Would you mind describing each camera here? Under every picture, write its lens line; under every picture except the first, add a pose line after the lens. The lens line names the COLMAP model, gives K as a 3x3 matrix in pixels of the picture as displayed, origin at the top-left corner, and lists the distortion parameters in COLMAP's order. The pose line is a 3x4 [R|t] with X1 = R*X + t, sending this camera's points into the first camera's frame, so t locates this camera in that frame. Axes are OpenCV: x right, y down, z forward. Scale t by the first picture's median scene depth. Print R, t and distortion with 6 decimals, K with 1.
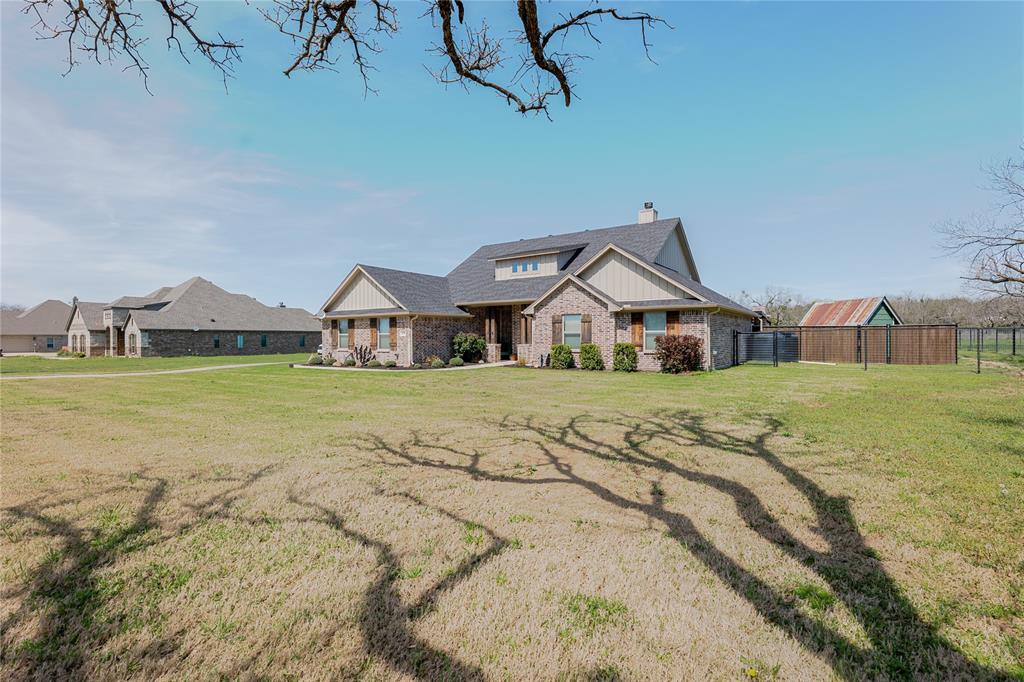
lens RADIAL K [[476.9, 0, 511.1], [0, 476.9, 339.4], [0, 0, 1]] dist [0.002171, -0.000549]
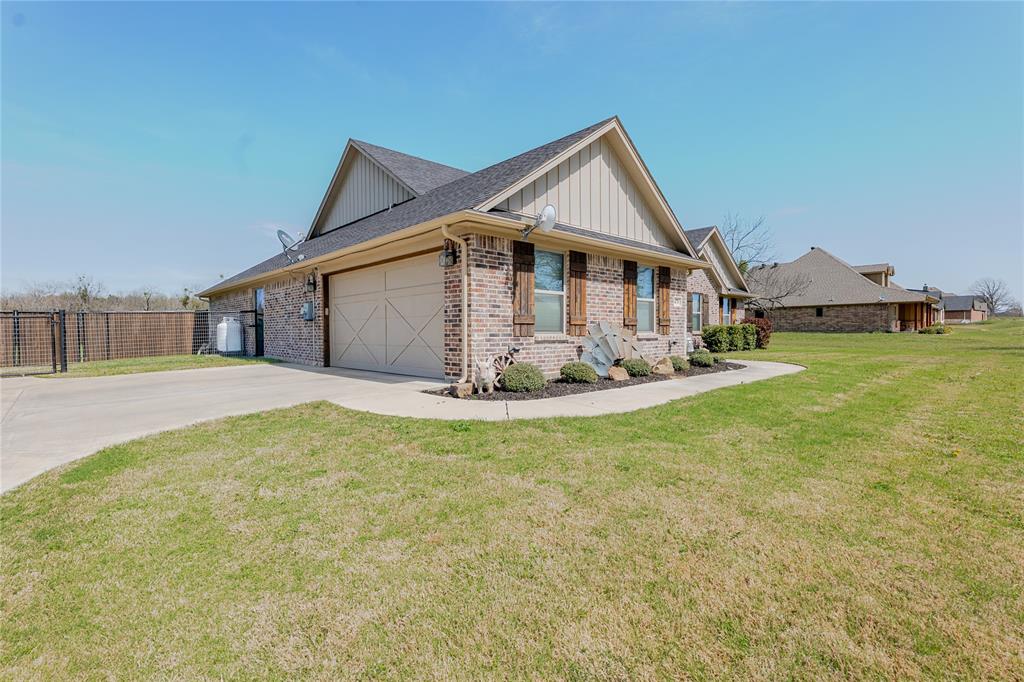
lens RADIAL K [[476.9, 0, 511.6], [0, 476.9, 335.7], [0, 0, 1]] dist [0.002171, -0.000549]
pose [[0.203297, -0.004960, 0.979104, -0.795377], [0.008172, 0.999961, 0.003368, 0.022233], [-0.979083, 0.007316, 0.203330, 1.103185]]
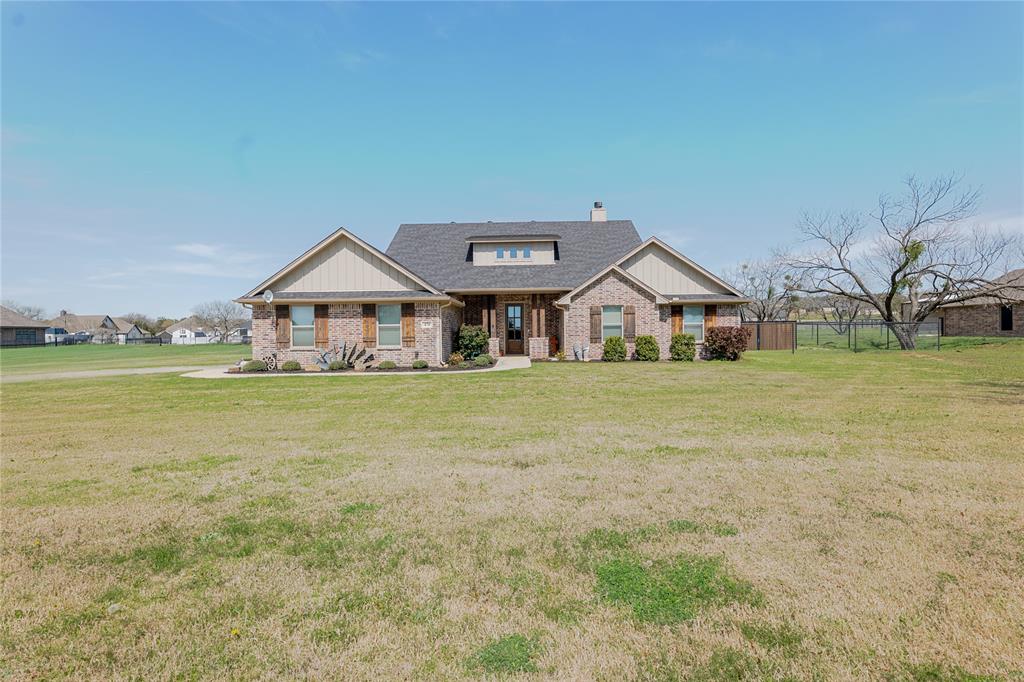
lens RADIAL K [[476.9, 0, 509.0], [0, 476.9, 343.9], [0, 0, 1]] dist [0.002171, -0.000549]
pose [[0.830761, -0.015092, 0.556425, -0.563354], [0.009064, 0.999867, 0.013587, 0.009799], [-0.556556, -0.006244, 0.830787, 0.290429]]
